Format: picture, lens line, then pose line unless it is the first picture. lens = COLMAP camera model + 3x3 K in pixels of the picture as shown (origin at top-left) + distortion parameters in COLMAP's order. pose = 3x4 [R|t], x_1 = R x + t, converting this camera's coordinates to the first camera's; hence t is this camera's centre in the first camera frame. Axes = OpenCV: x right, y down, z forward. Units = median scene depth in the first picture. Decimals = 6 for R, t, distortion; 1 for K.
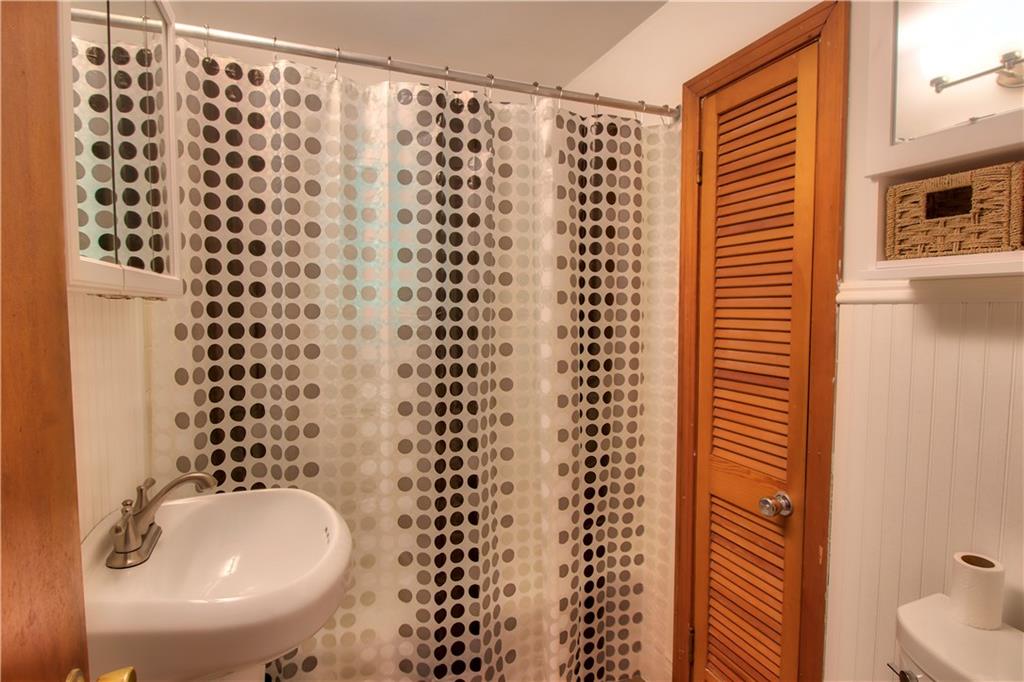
lens RADIAL K [[527.1, 0, 508.3], [0, 527.1, 341.9], [0, 0, 1]] dist [-0.014481, -0.002850]
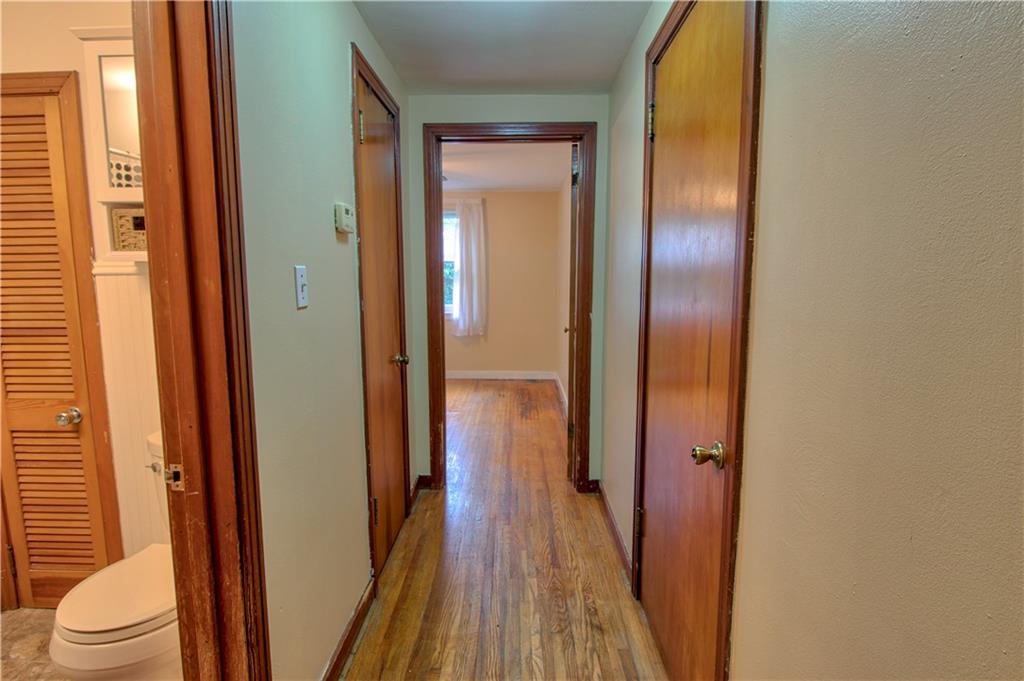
lens RADIAL K [[527.1, 0, 508.3], [0, 527.1, 345.6], [0, 0, 1]] dist [-0.014481, -0.002850]
pose [[0.377367, -0.118735, 0.918420, -0.350115], [0.060612, 0.992787, 0.103445, 0.047907], [-0.924078, 0.016630, 0.381842, -0.716500]]
